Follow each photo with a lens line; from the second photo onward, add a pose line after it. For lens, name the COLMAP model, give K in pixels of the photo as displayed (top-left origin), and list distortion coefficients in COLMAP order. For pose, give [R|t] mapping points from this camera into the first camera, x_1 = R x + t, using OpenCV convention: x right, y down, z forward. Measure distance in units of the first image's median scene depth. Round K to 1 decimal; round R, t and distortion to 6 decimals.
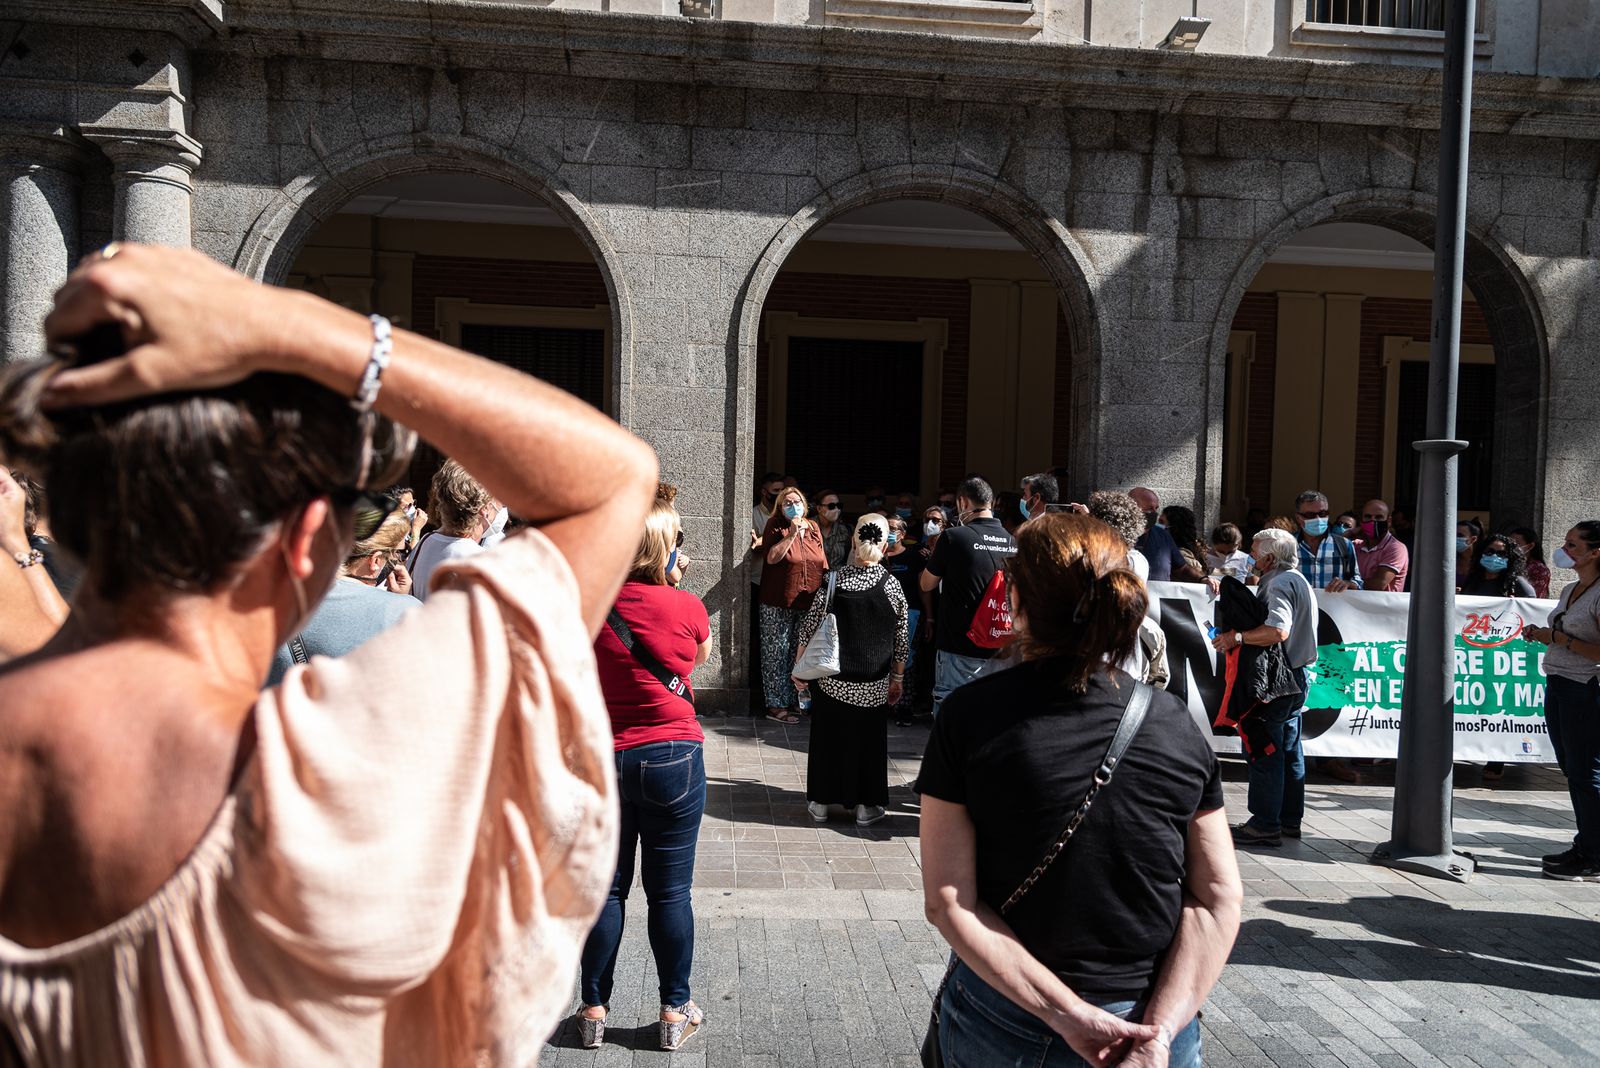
lens RADIAL K [[1052.3, 0, 793.8], [0, 1052.3, 540.3], [0, 0, 1]] dist [0.016841, -0.019556]
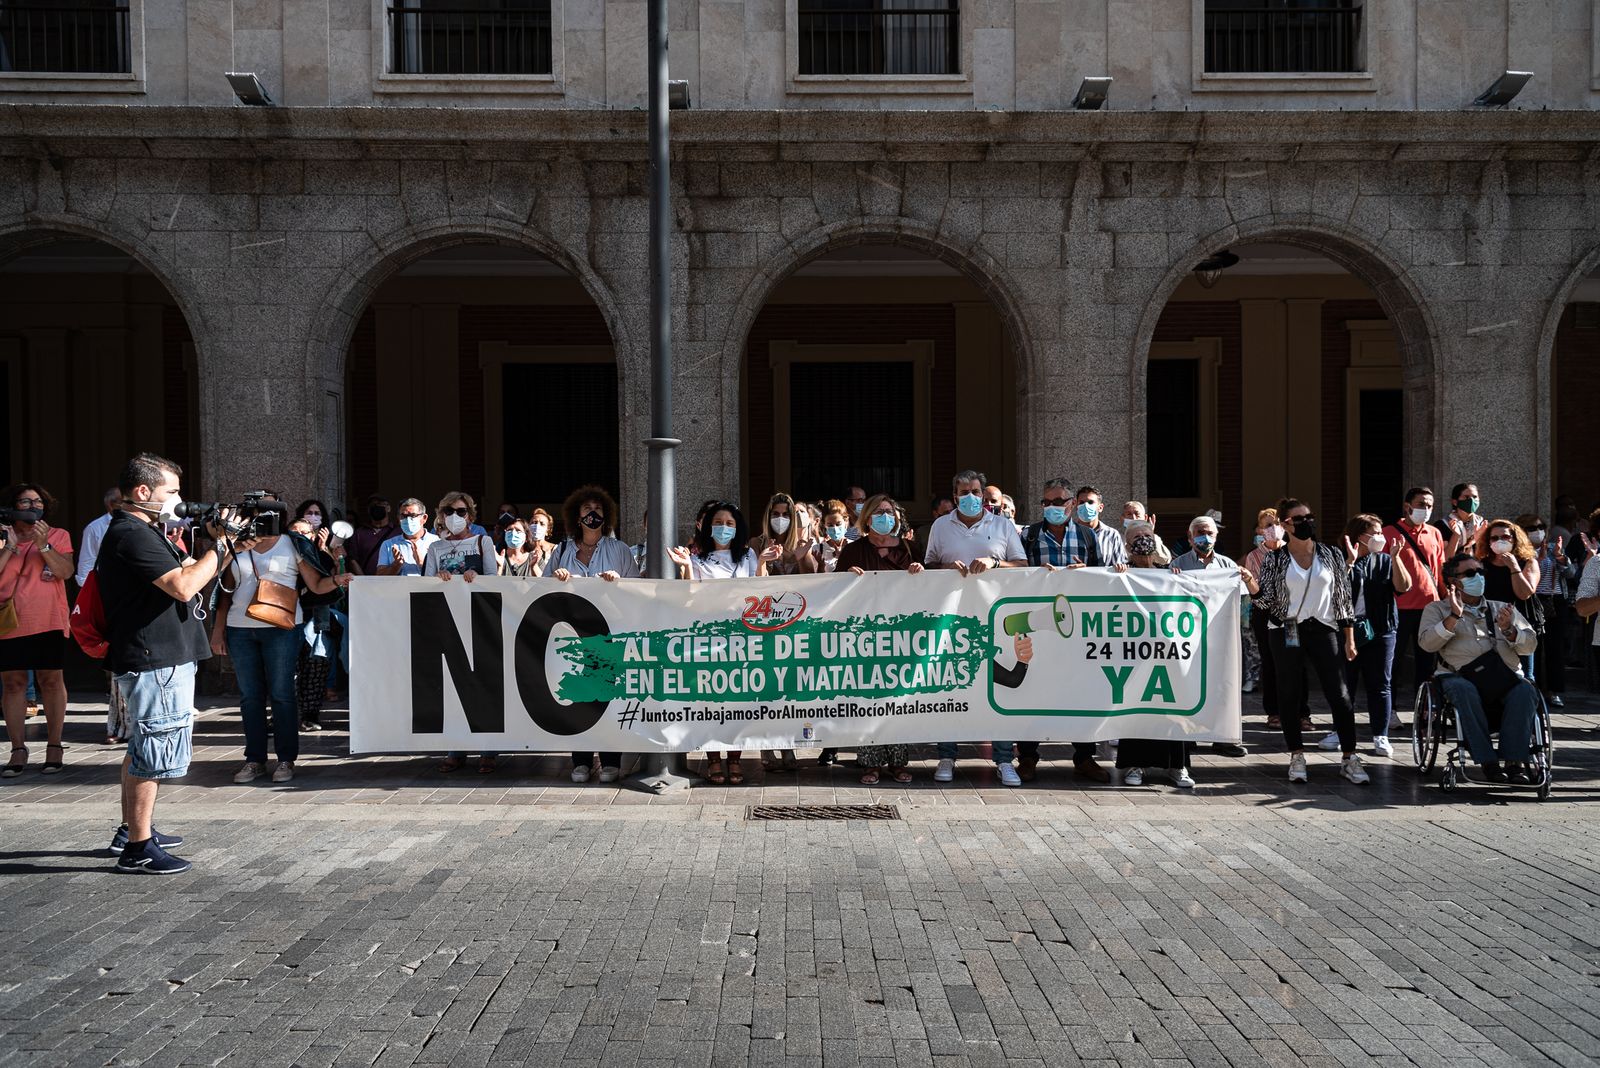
lens RADIAL K [[1047.2, 0, 799.1], [0, 1047.2, 550.3], [0, 0, 1]] dist [0.017189, -0.011692]
pose [[0.997818, -0.035015, -0.055981, 0.538946], [0.034251, 0.999307, -0.014546, 0.040522], [0.056451, 0.012597, 0.998326, -0.129580]]
